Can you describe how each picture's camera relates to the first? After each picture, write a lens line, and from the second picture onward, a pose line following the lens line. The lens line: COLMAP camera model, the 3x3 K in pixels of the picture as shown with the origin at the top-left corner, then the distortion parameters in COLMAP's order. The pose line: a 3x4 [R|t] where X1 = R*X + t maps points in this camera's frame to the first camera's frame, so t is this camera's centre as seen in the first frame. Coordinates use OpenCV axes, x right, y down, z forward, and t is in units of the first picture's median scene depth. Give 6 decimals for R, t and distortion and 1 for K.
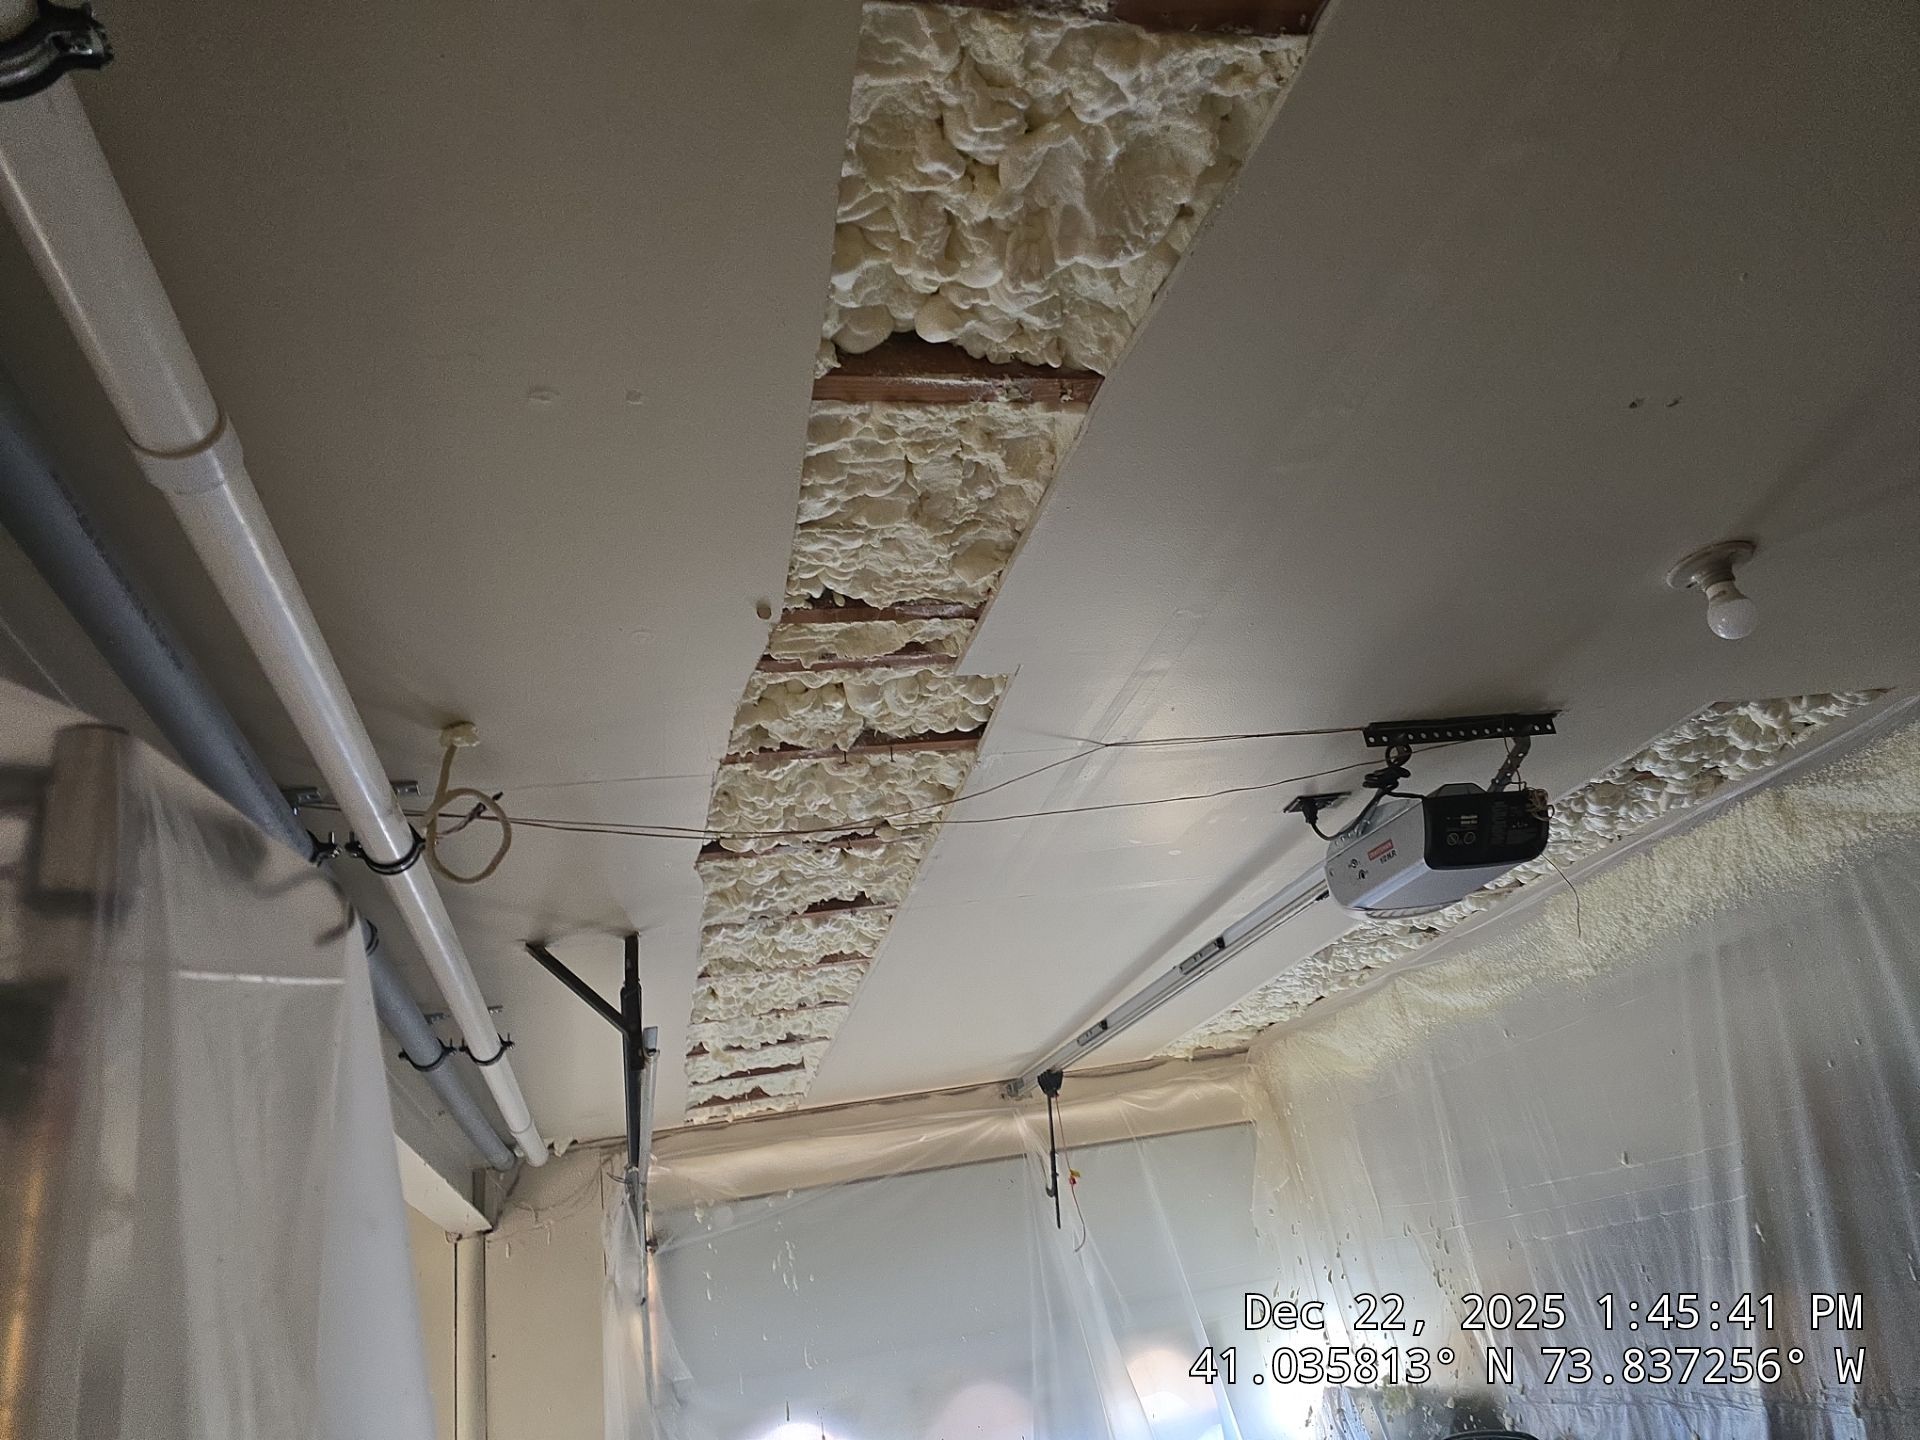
lens RADIAL K [[1262.6, 0, 960.0], [0, 1262.6, 720.0], [0, 0, 1]] dist [0.056593, -0.069283]
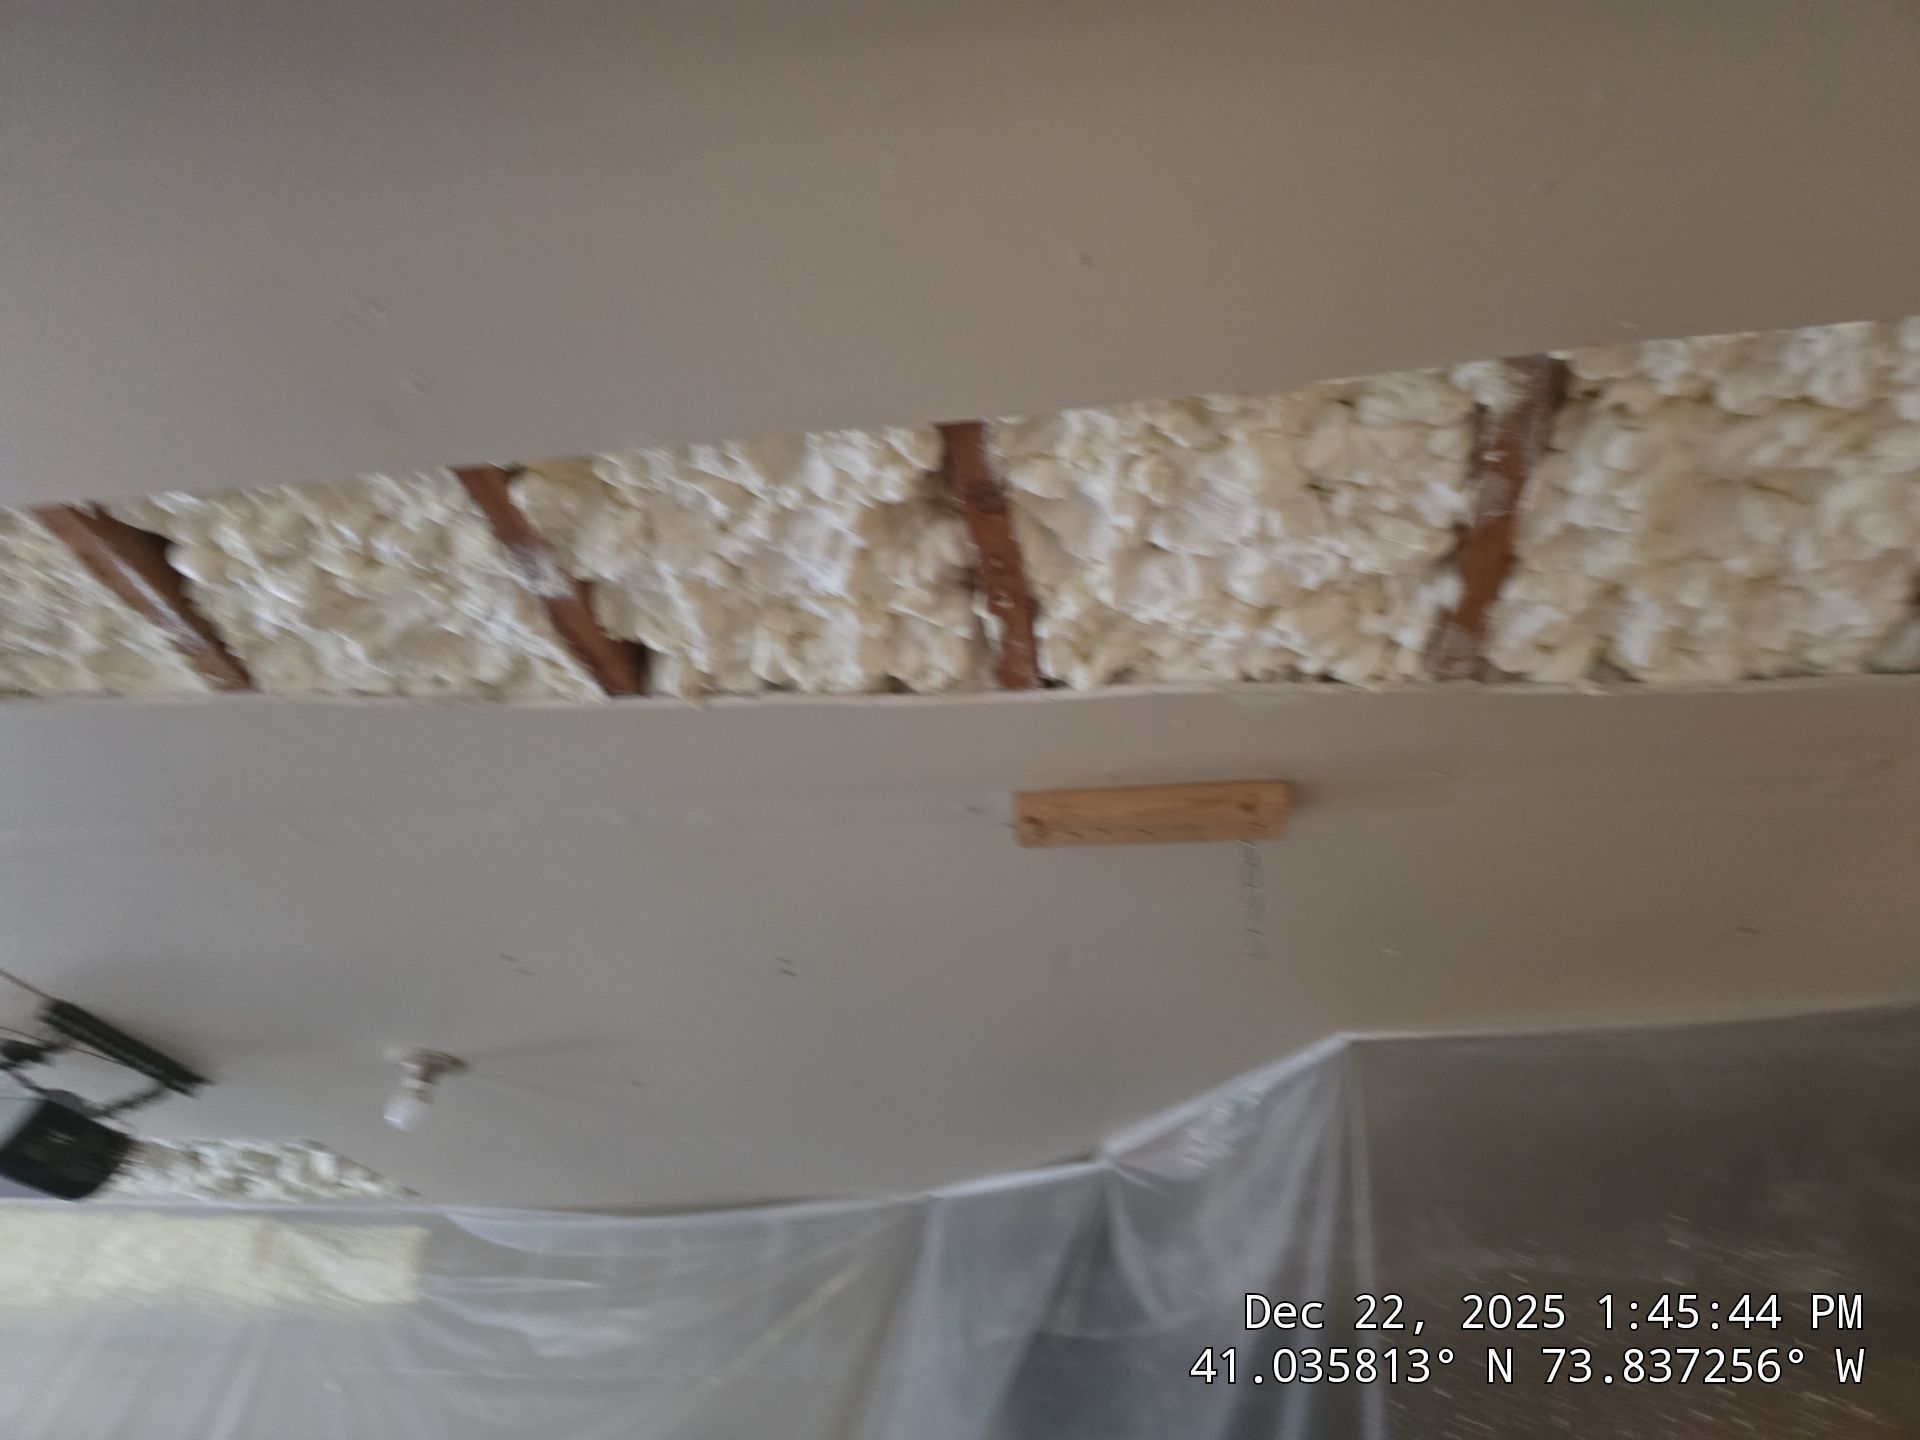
lens RADIAL K [[1262.6, 0, 960.0], [0, 1262.6, 720.0], [0, 0, 1]] dist [0.056593, -0.069283]
pose [[0.361604, 0.678456, 0.639484, -0.190265], [-0.487363, 0.722276, -0.490708, -0.007909], [-0.794808, -0.134219, 0.591833, -0.060226]]
